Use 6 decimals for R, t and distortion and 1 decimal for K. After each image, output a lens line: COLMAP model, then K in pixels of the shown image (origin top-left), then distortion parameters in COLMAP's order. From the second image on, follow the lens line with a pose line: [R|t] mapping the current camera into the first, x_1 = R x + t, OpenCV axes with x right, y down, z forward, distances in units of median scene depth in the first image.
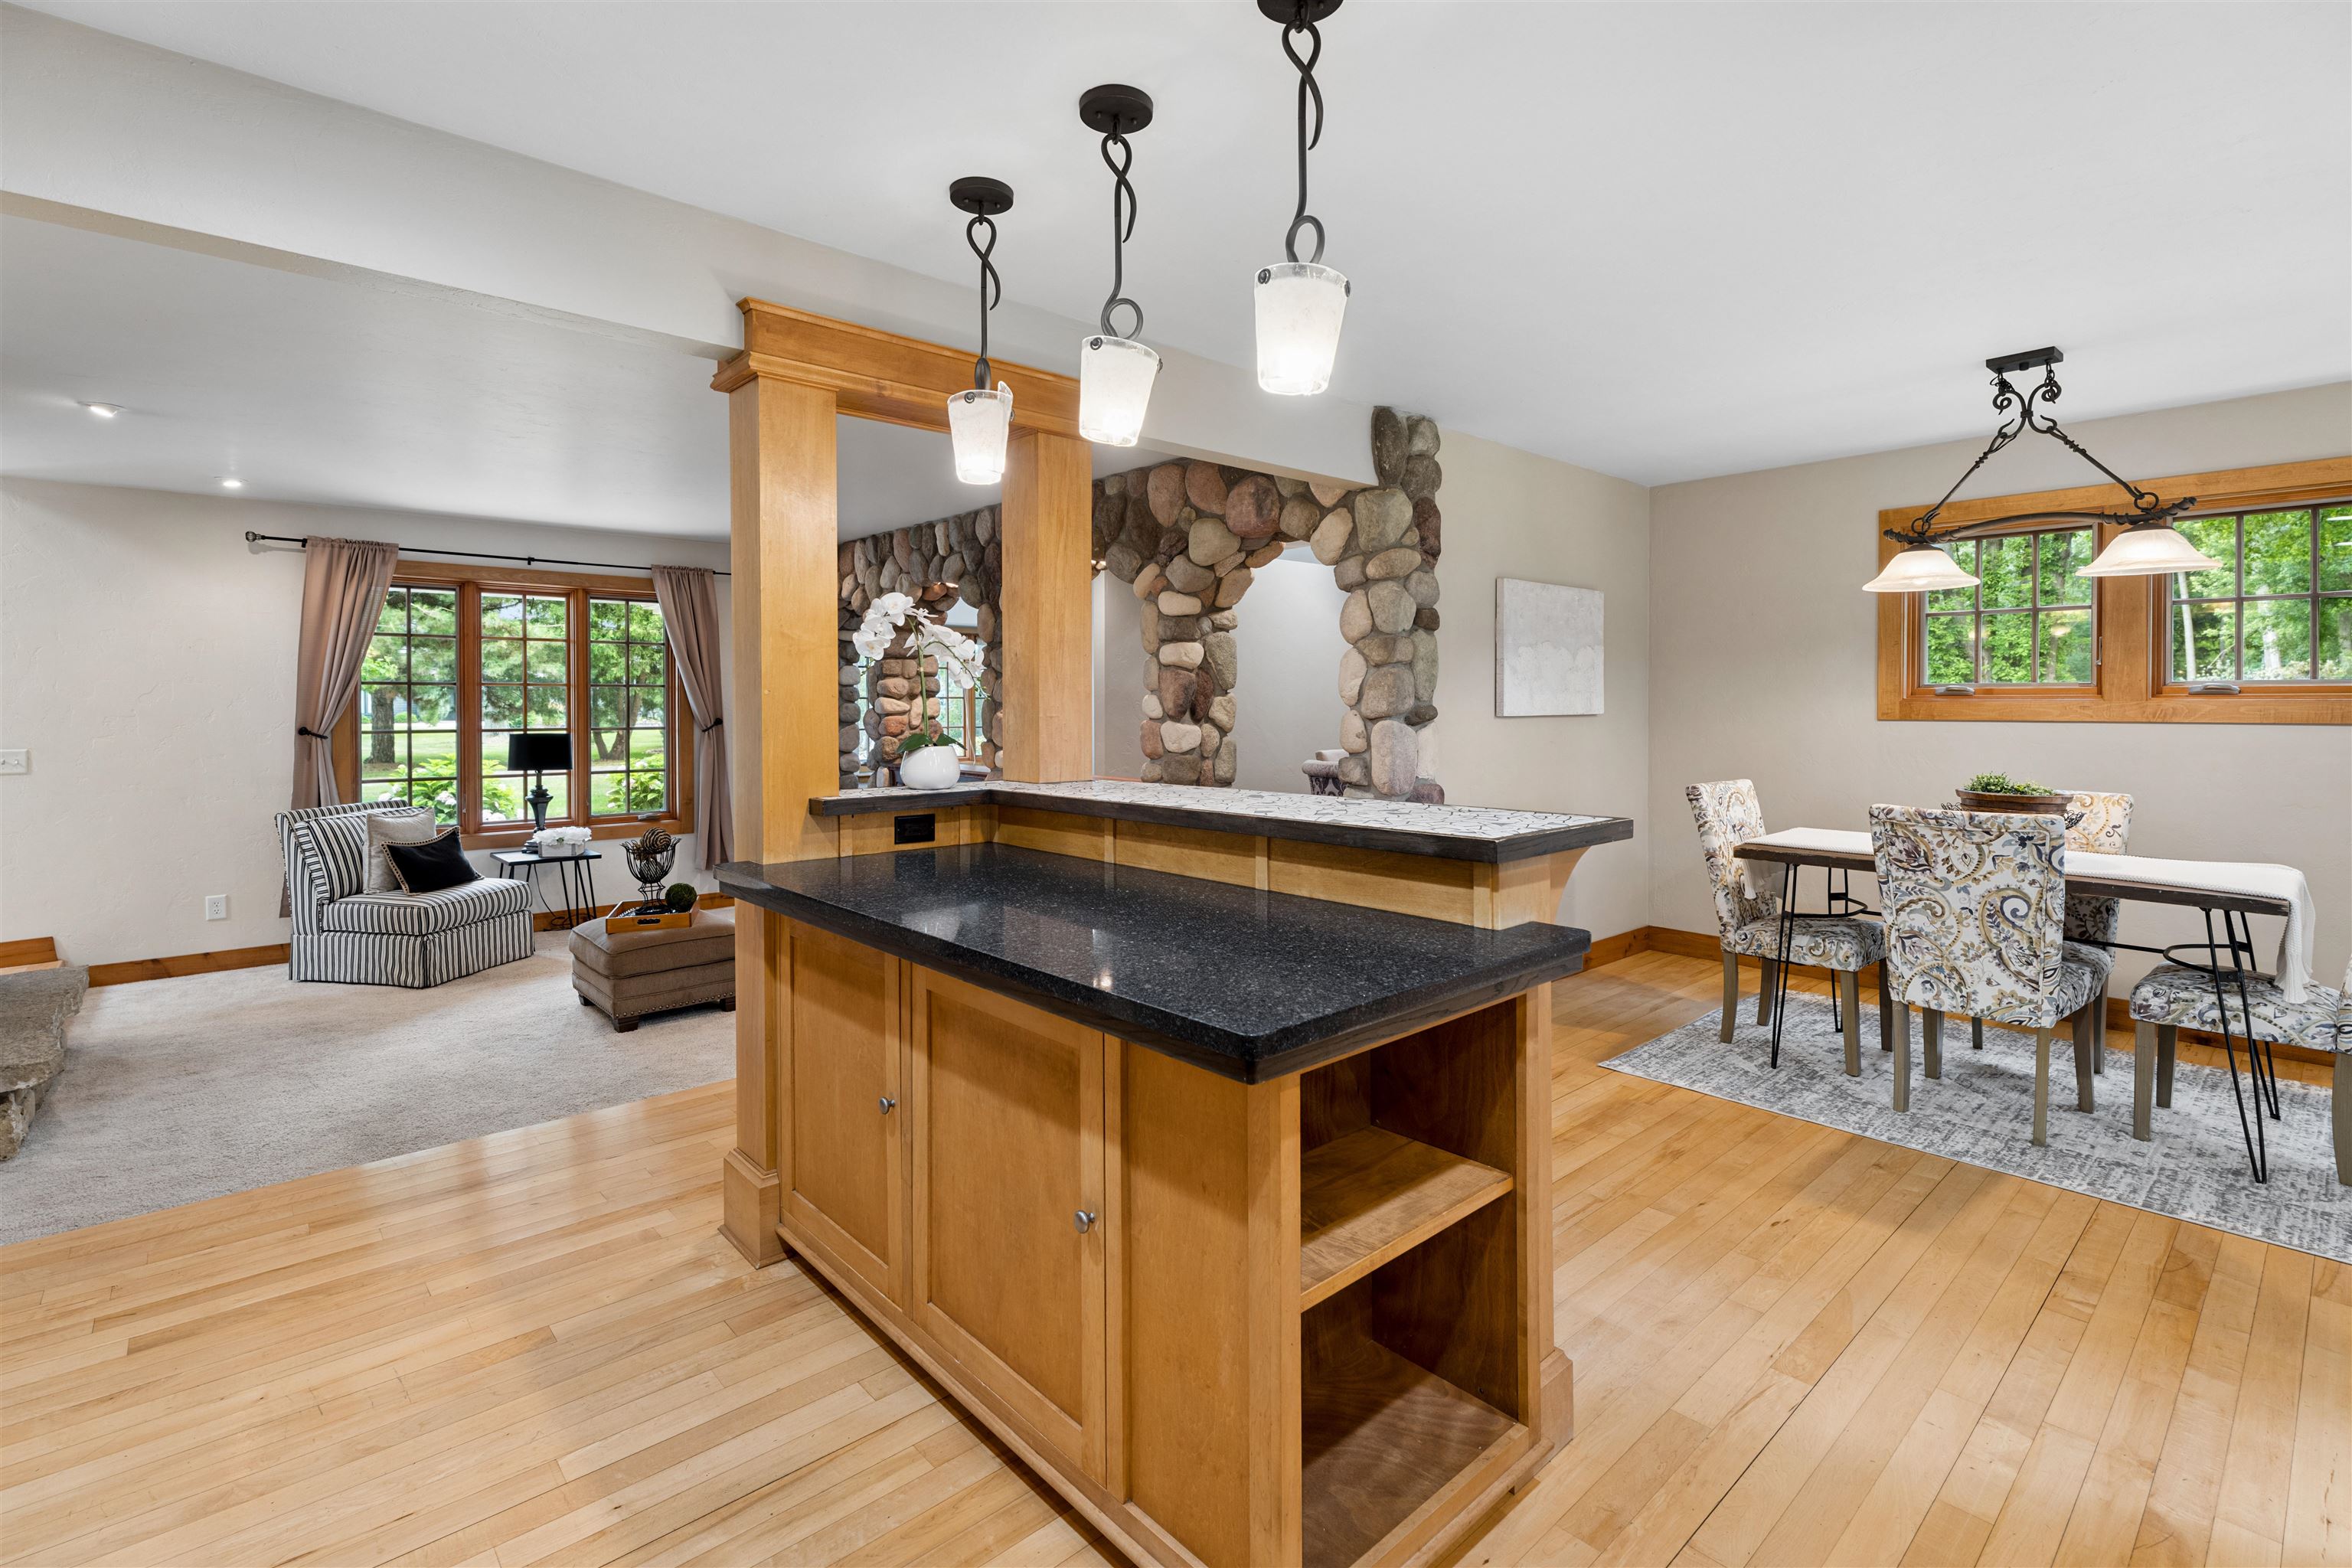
lens RADIAL K [[1083.3, 0, 1149.9], [0, 1083.3, 696.4], [0, 0, 1]] dist [-0.001530, 0.000864]
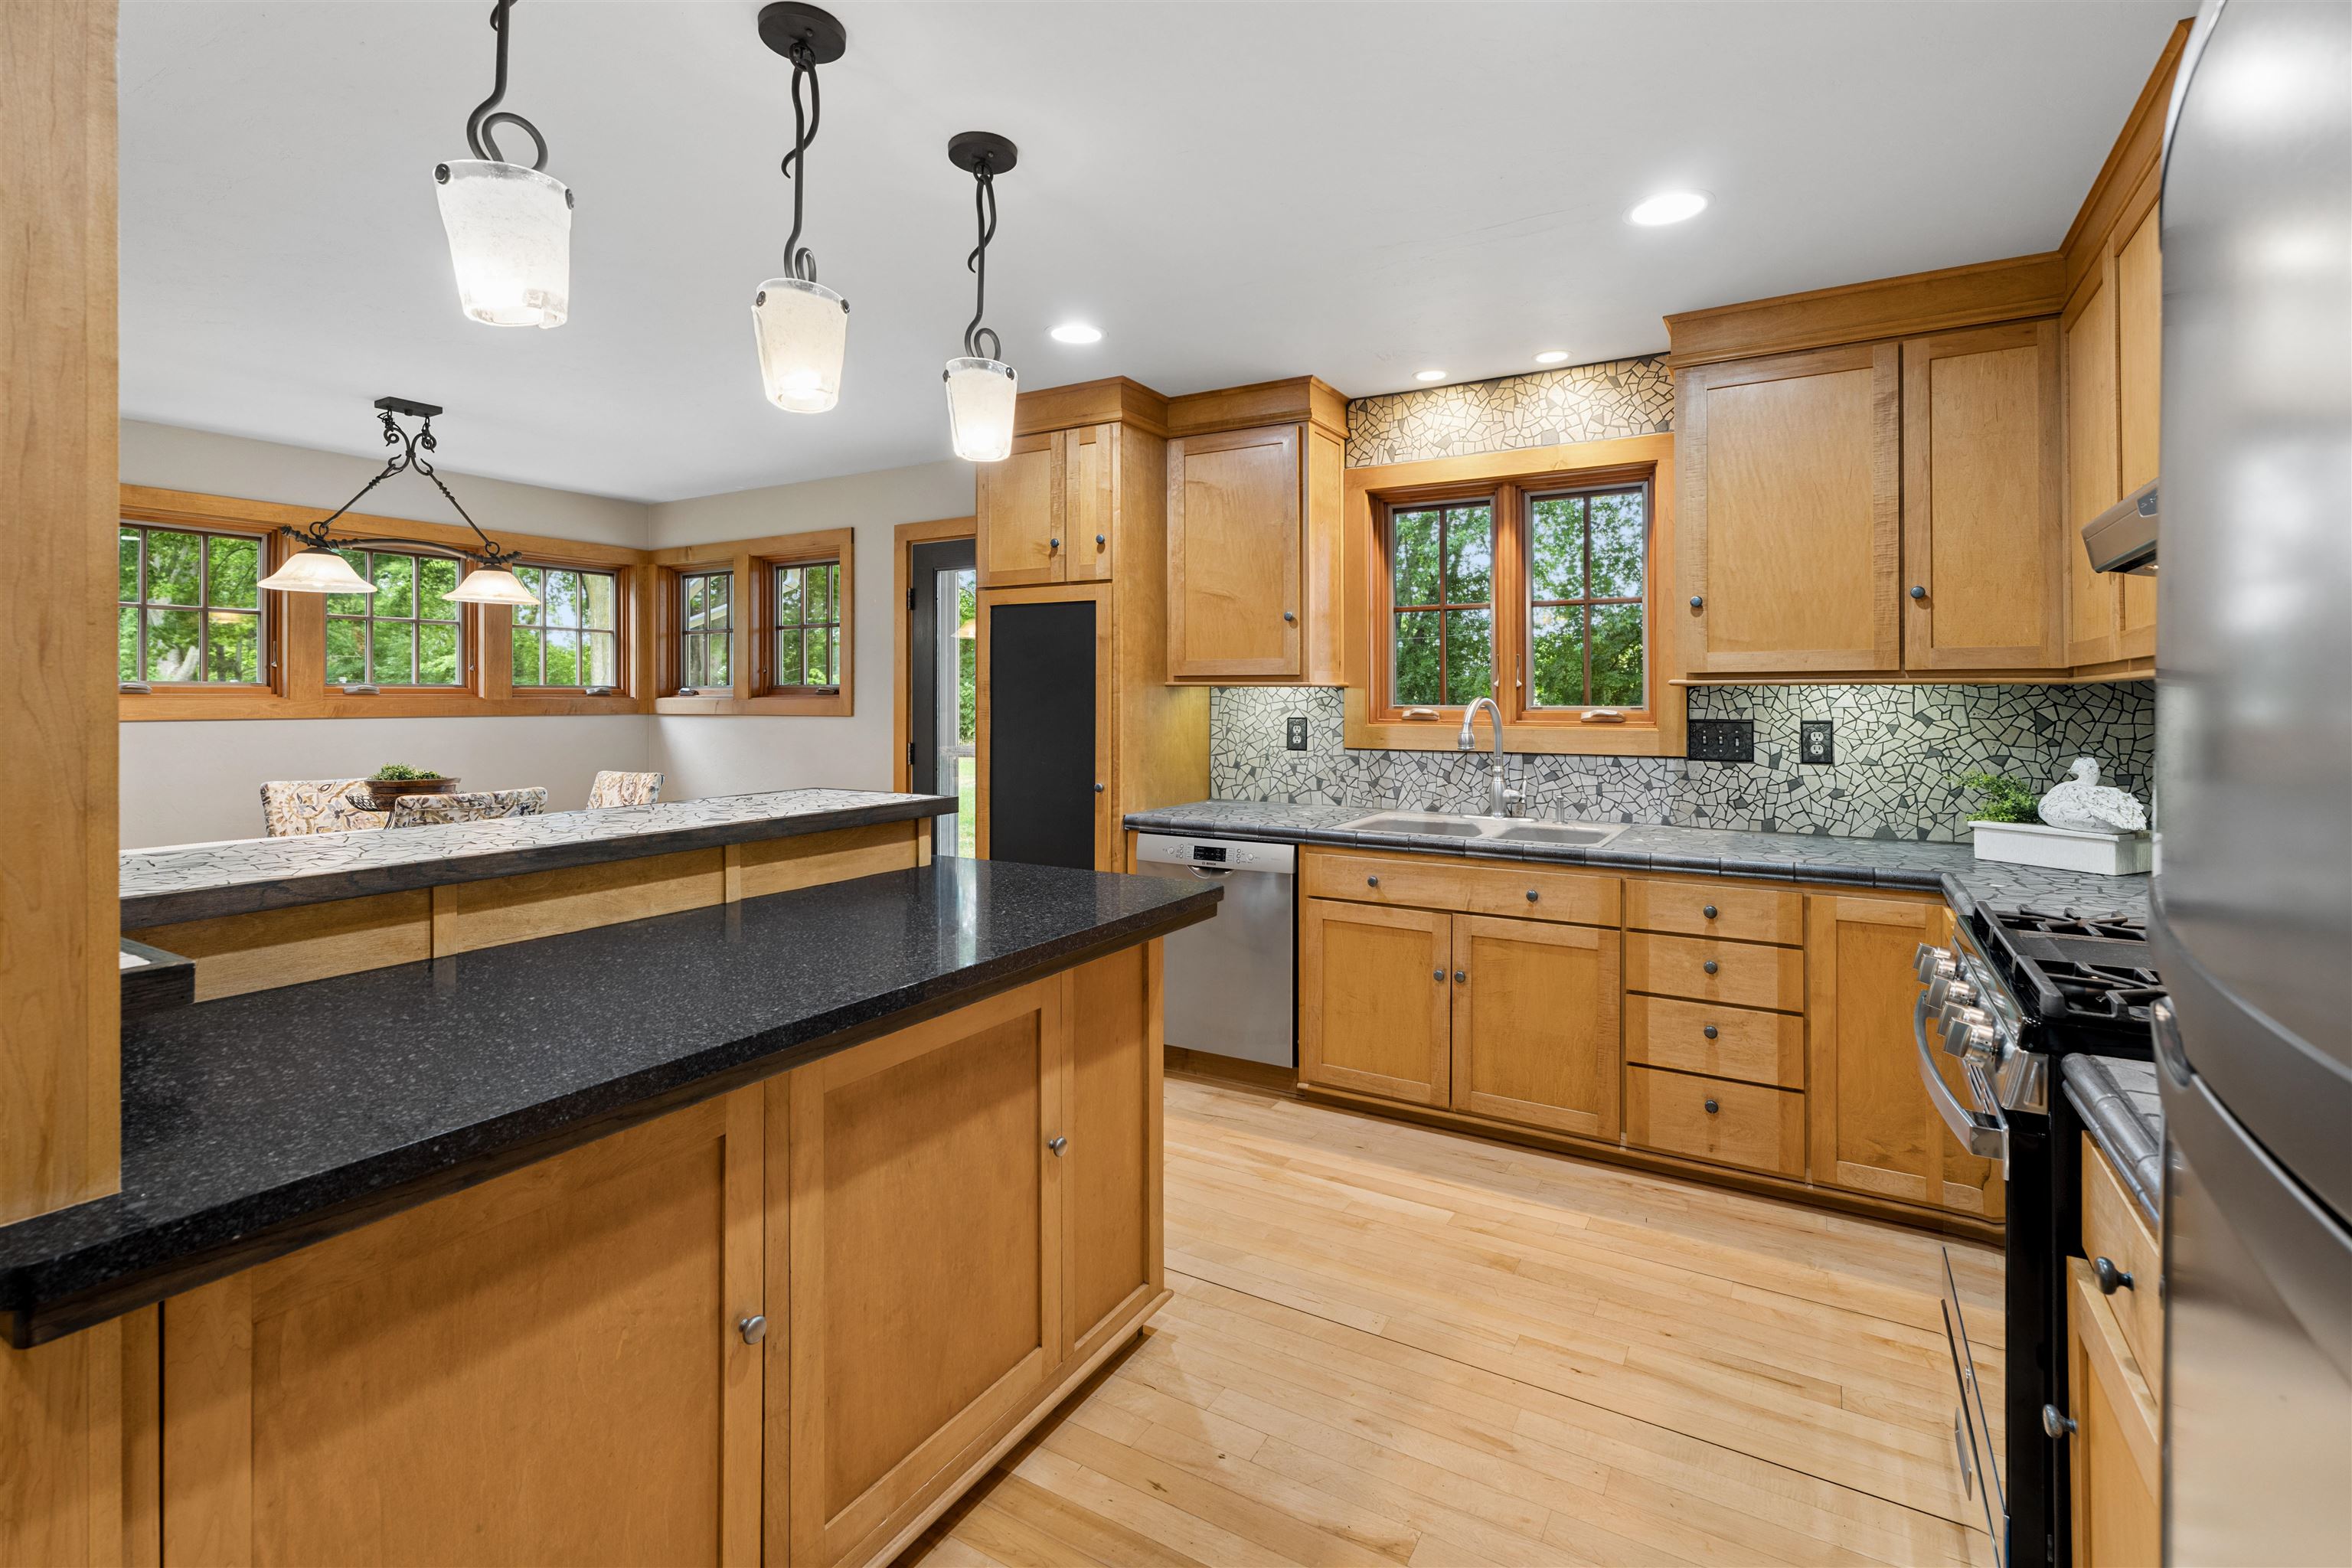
lens RADIAL K [[1083.3, 0, 1182.0], [0, 1083.3, 693.7], [0, 0, 1]] dist [-0.001530, 0.000864]
pose [[-0.309794, 0.005331, 0.950789, -0.585161], [0.001192, 0.999986, -0.005218, 0.004887], [-0.950803, -0.000483, -0.309795, 0.603188]]
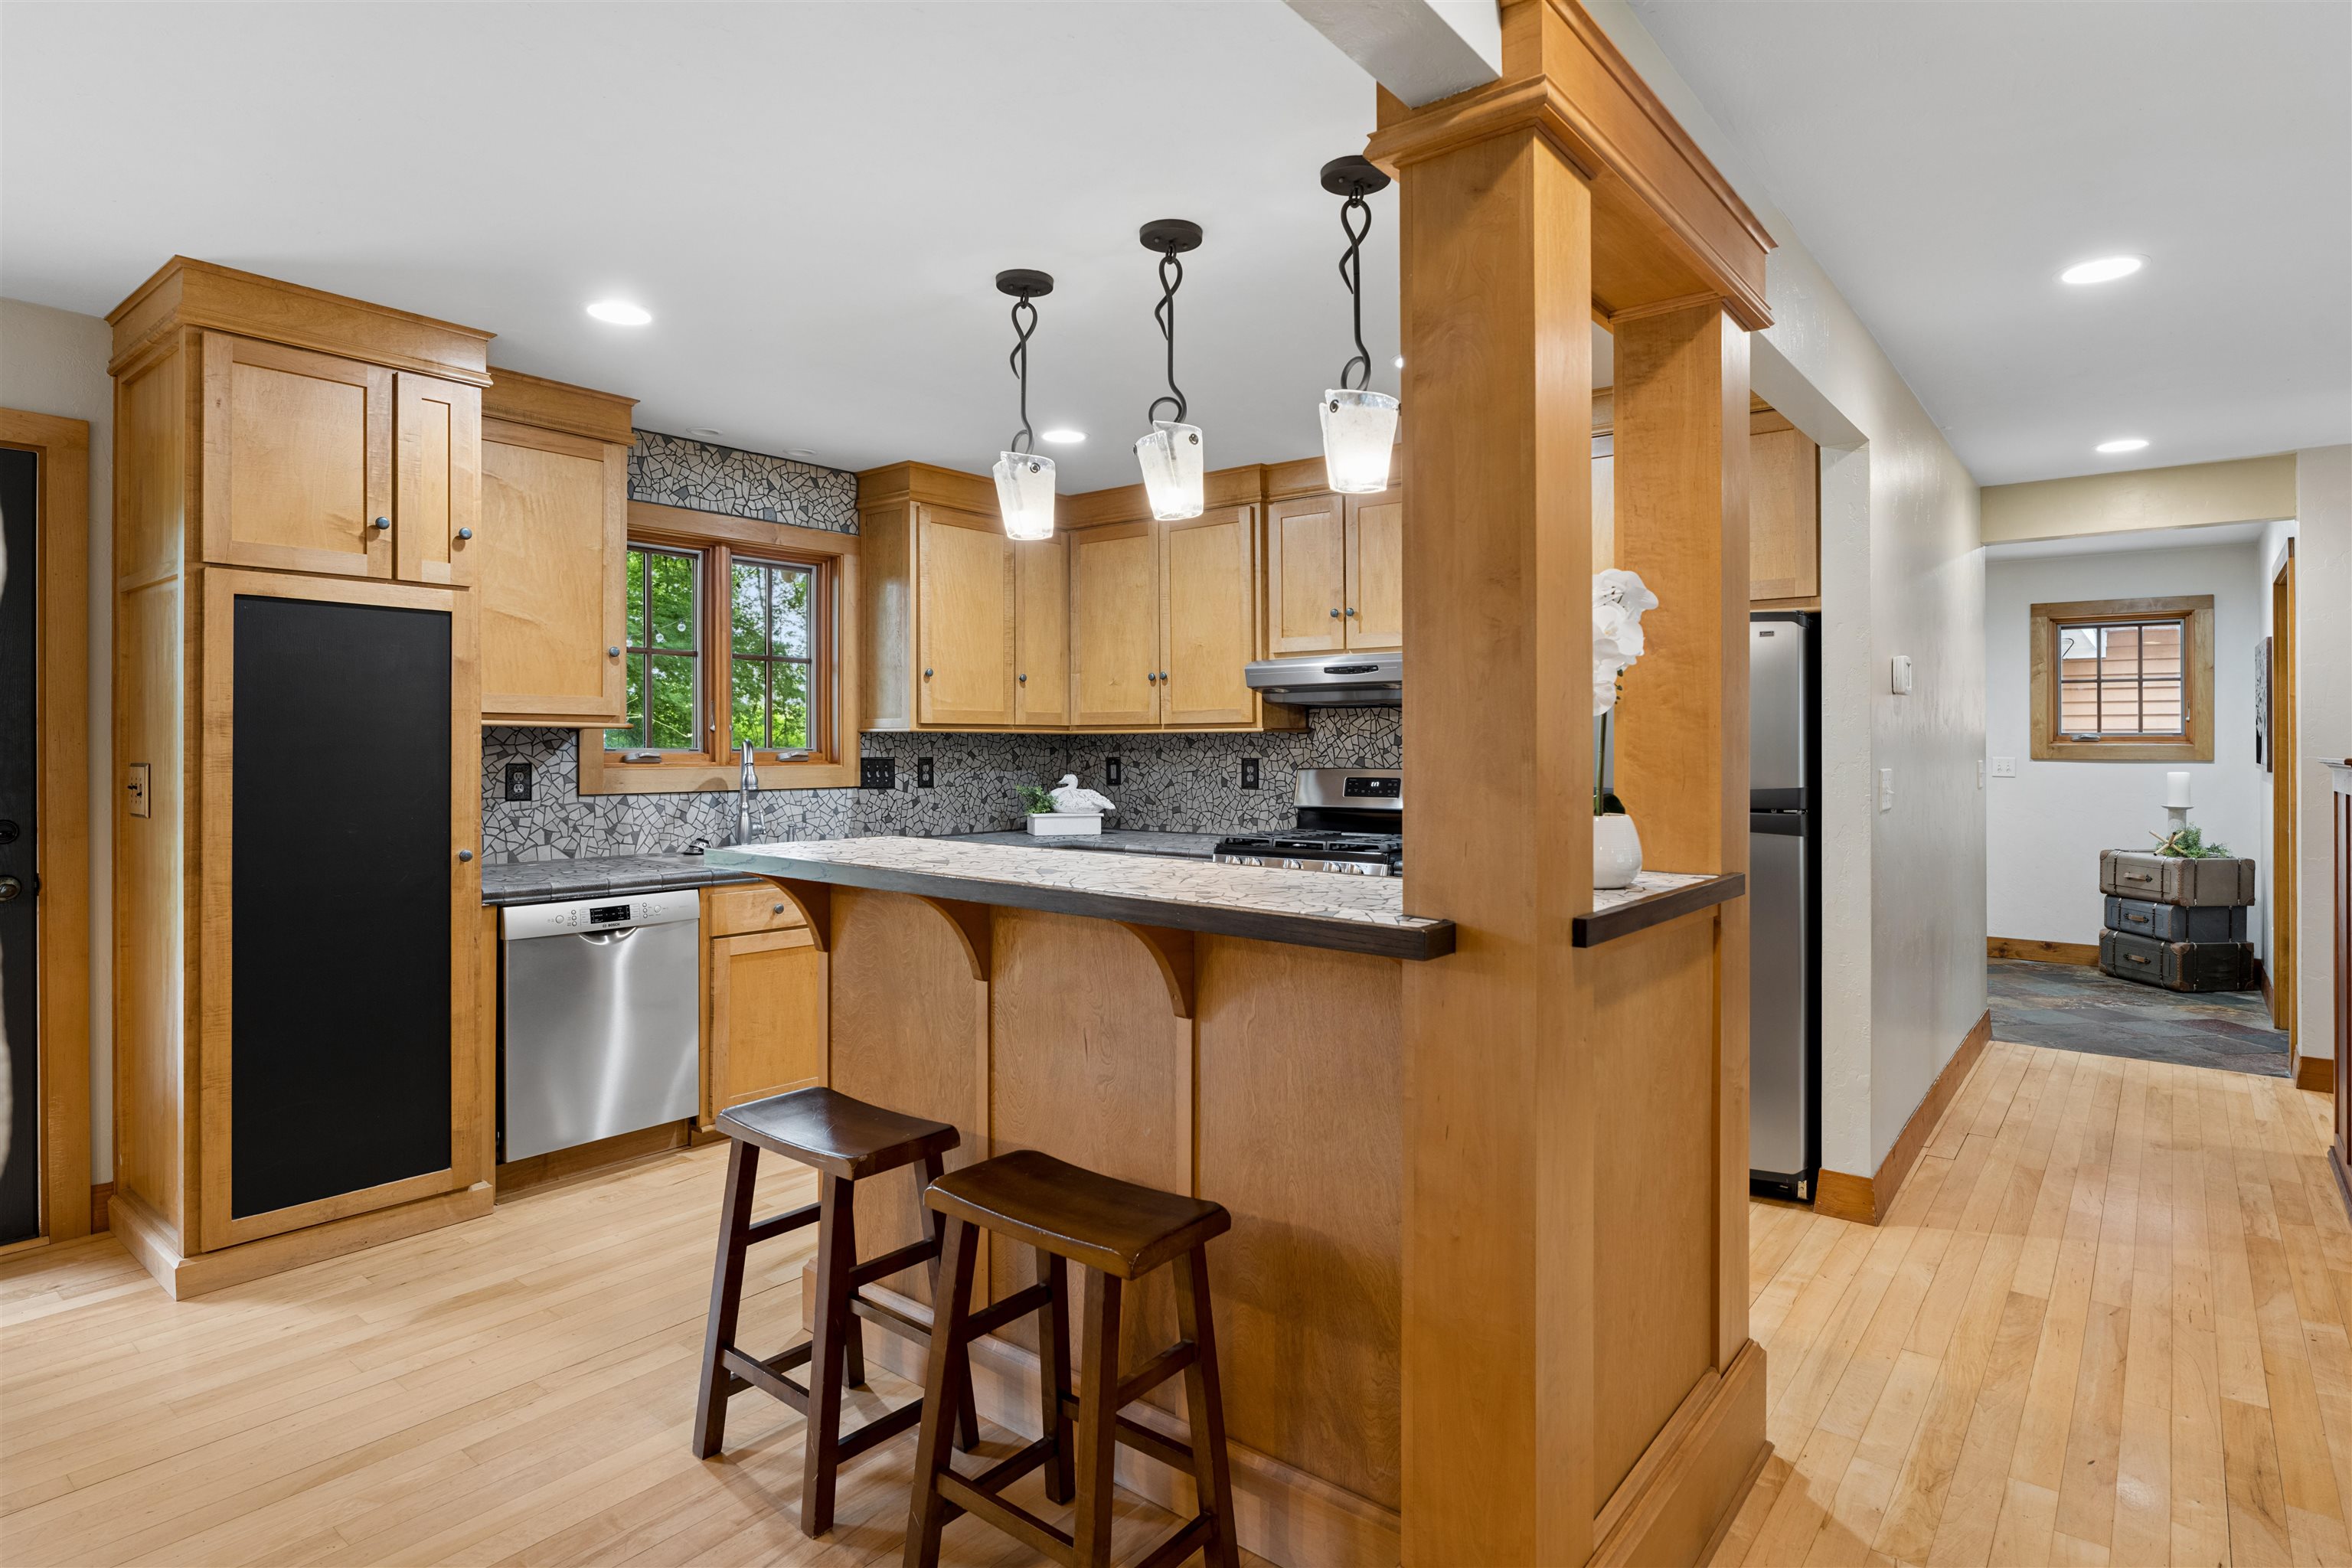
lens RADIAL K [[1245.0, 0, 1167.9], [0, 1245.0, 765.8], [0, 0, 1]] dist [-0.001659, -0.000107]
pose [[-0.986393, 0.003845, -0.164358, 0.121736], [0.000841, 0.999831, 0.018345, 0.006187], [0.164401, 0.017957, -0.986230, 1.417409]]
